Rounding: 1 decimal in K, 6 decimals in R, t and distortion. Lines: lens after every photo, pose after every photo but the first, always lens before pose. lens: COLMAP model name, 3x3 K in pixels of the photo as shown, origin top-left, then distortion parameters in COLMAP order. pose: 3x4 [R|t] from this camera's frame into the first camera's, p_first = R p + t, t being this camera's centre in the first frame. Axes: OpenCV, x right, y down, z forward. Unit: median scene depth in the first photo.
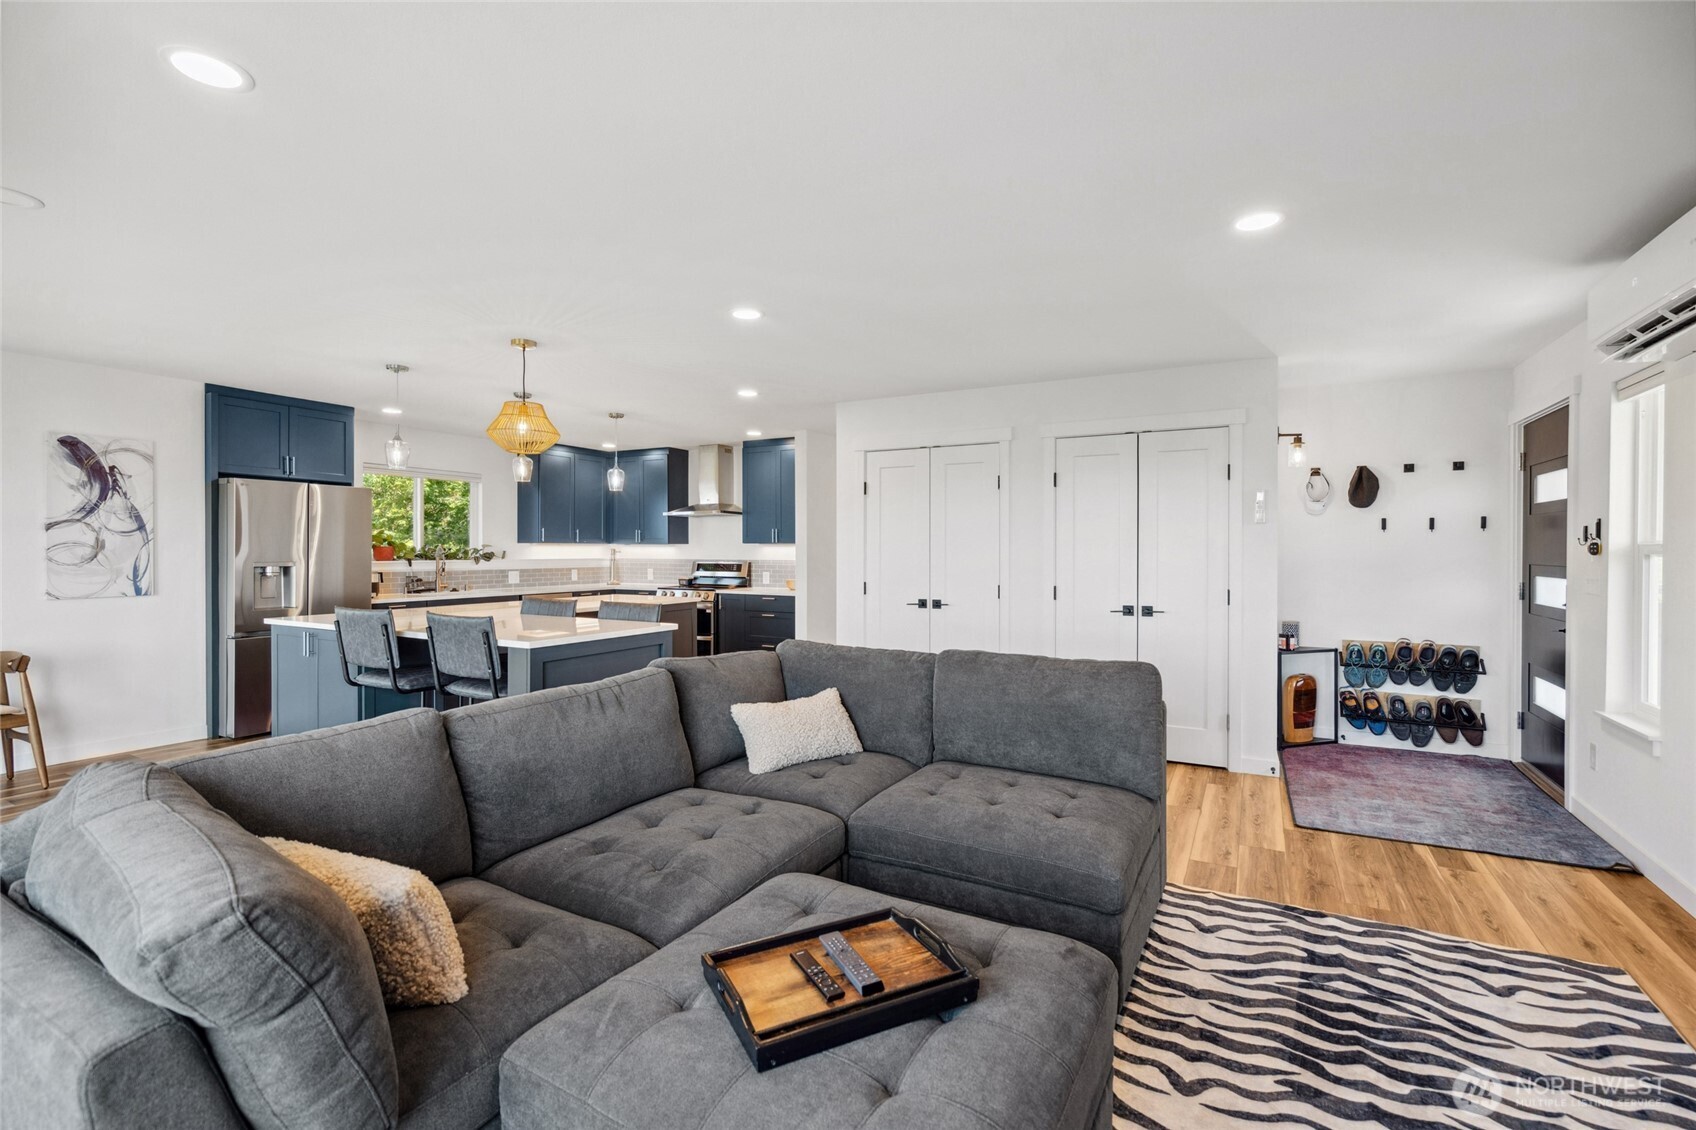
lens RADIAL K [[757.6, 0, 844.4], [0, 757.6, 547.3], [0, 0, 1]] dist [0.000929, 0.000076]
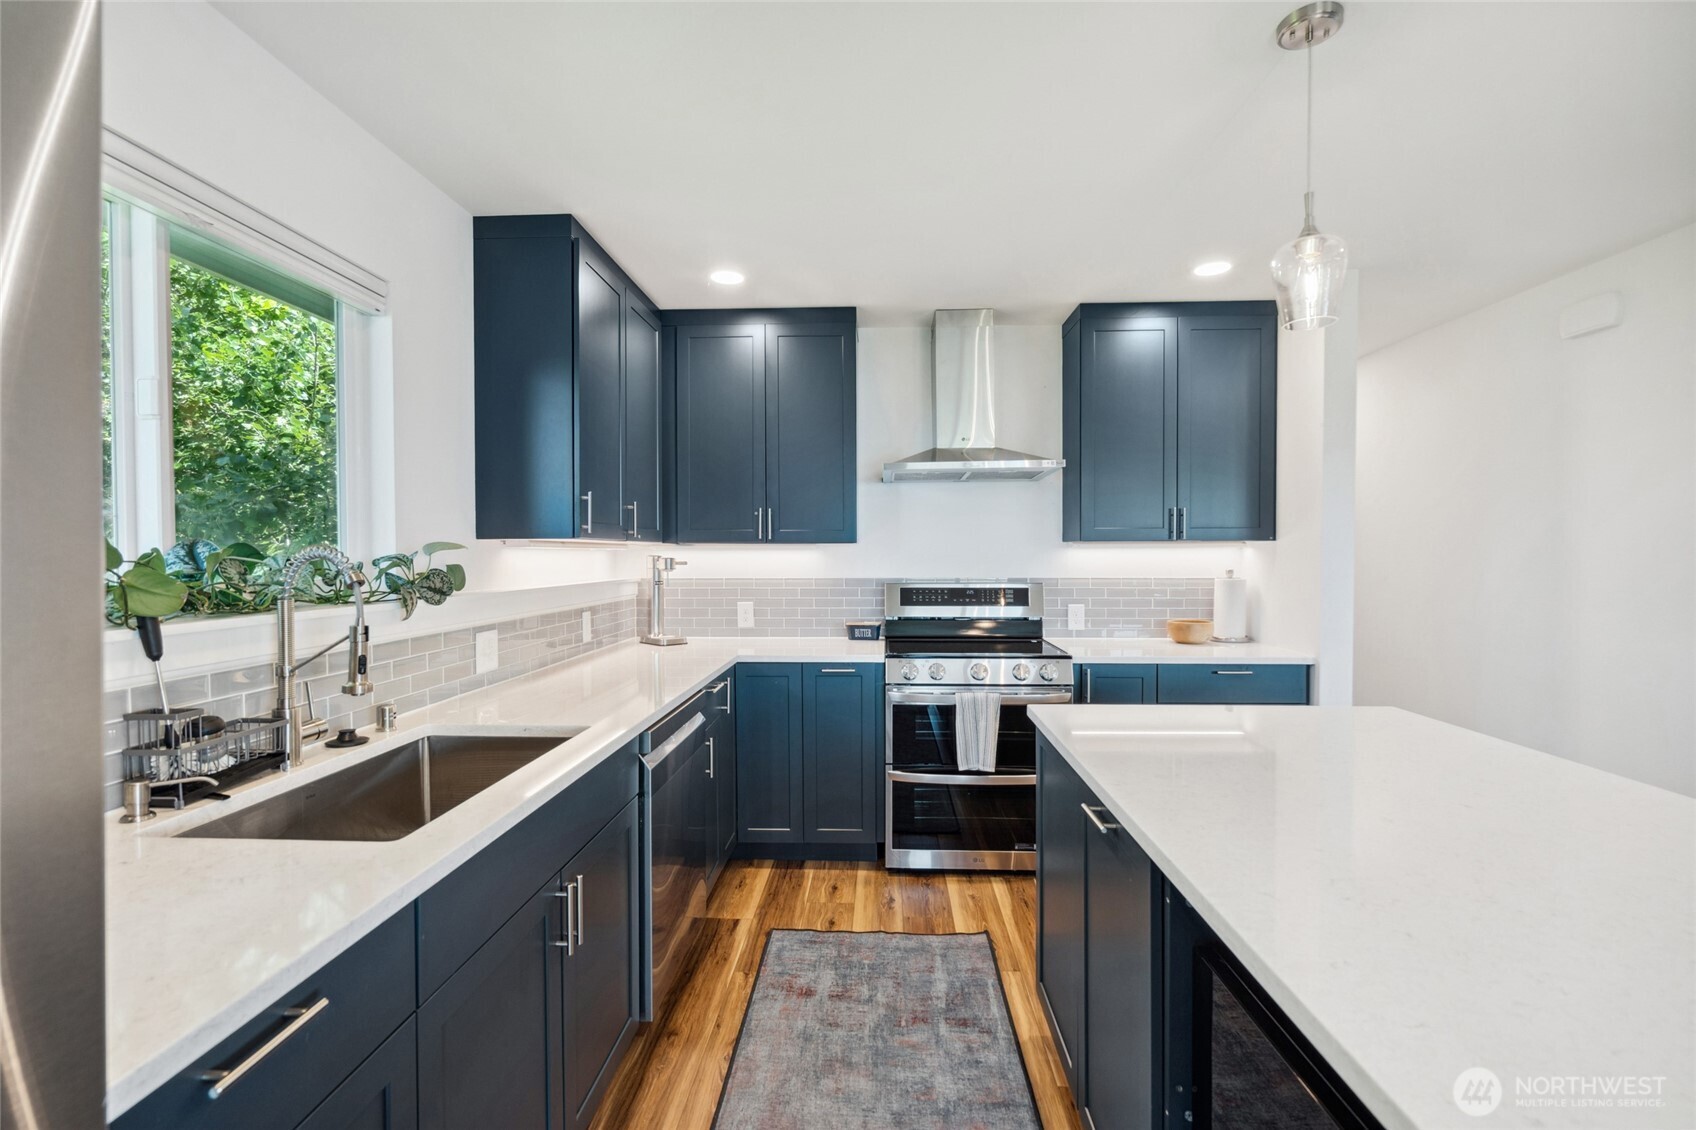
lens RADIAL K [[753.6, 0, 848.0], [0, 753.6, 565.0], [0, 0, 1]] dist [-0.000617, 0.000022]
pose [[0.902448, -0.012024, 0.430631, -0.585636], [0.004690, 0.999825, 0.018089, 0.000042], [-0.430773, -0.014304, 0.902347, 0.893221]]
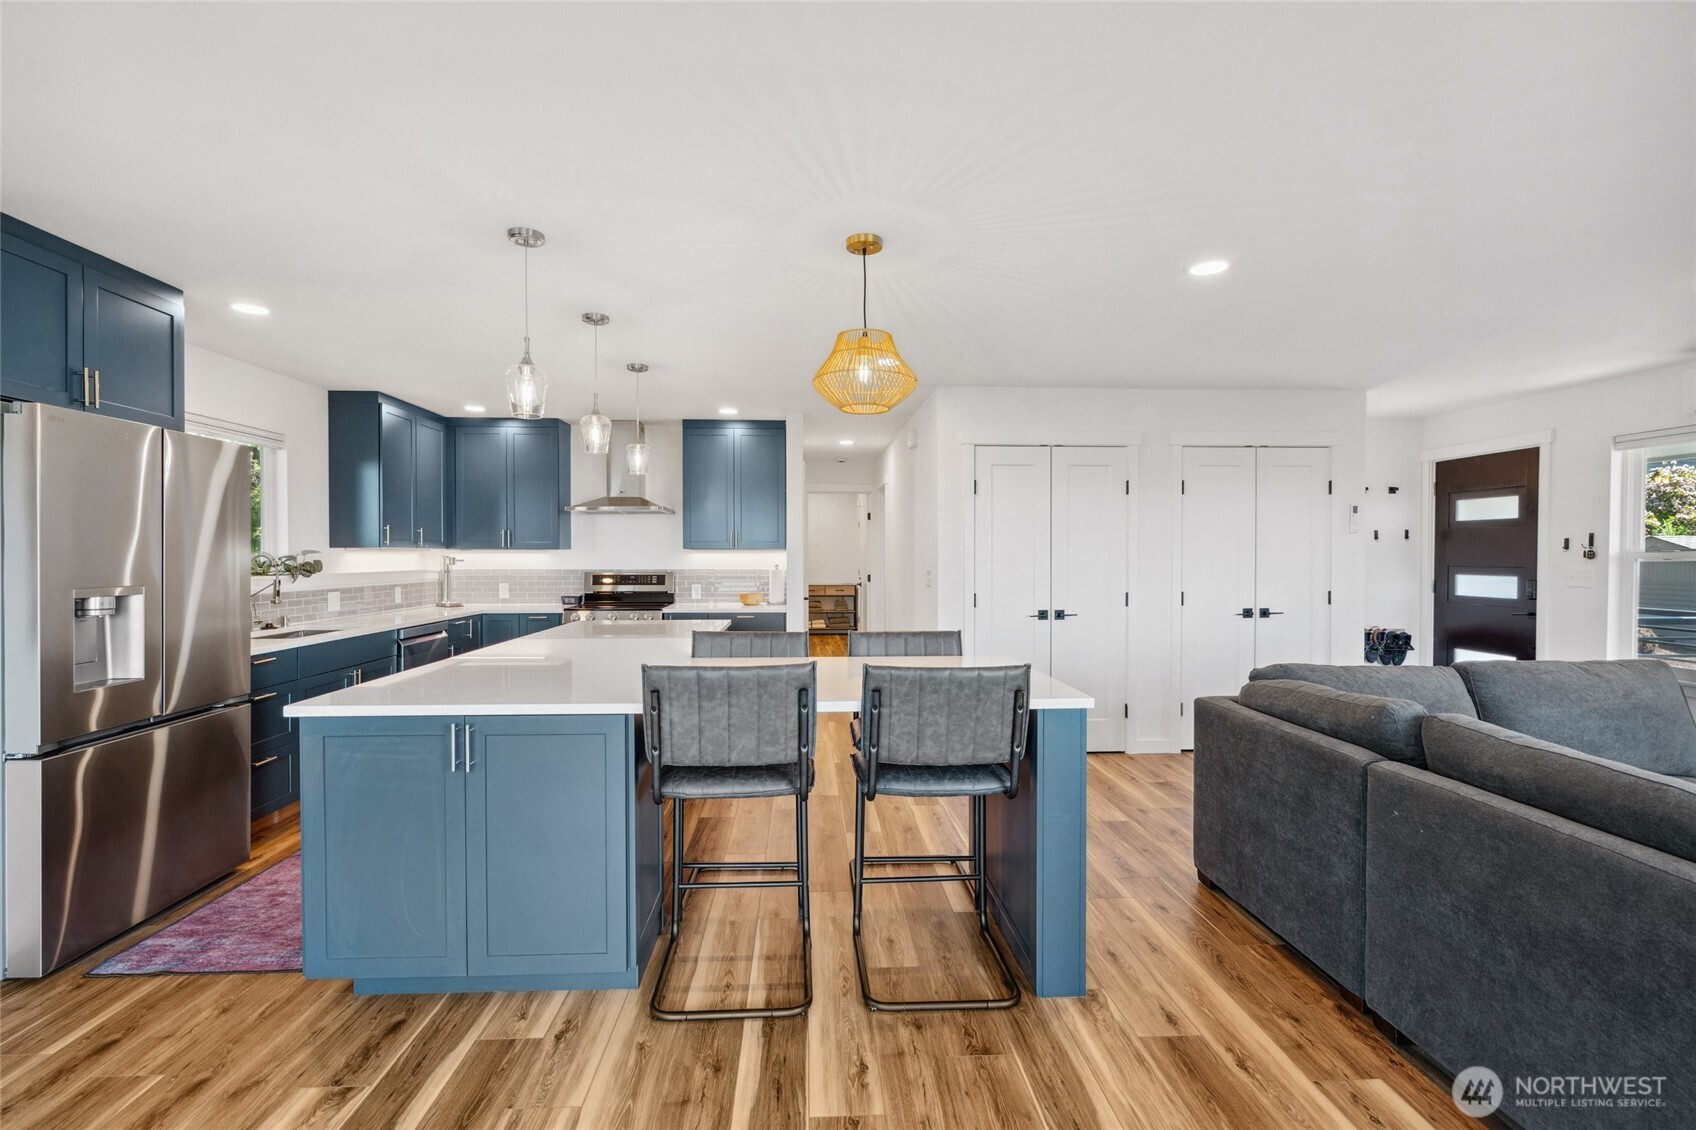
lens RADIAL K [[764.2, 0, 848.0], [0, 764.2, 565.0], [0, 0, 1]] dist [-0.001338, 0.000132]
pose [[0.851879, -0.009310, 0.523656, -0.543761], [0.000645, 0.999860, 0.016727, -0.002282], [-0.523739, -0.013911, 0.851765, 0.307248]]
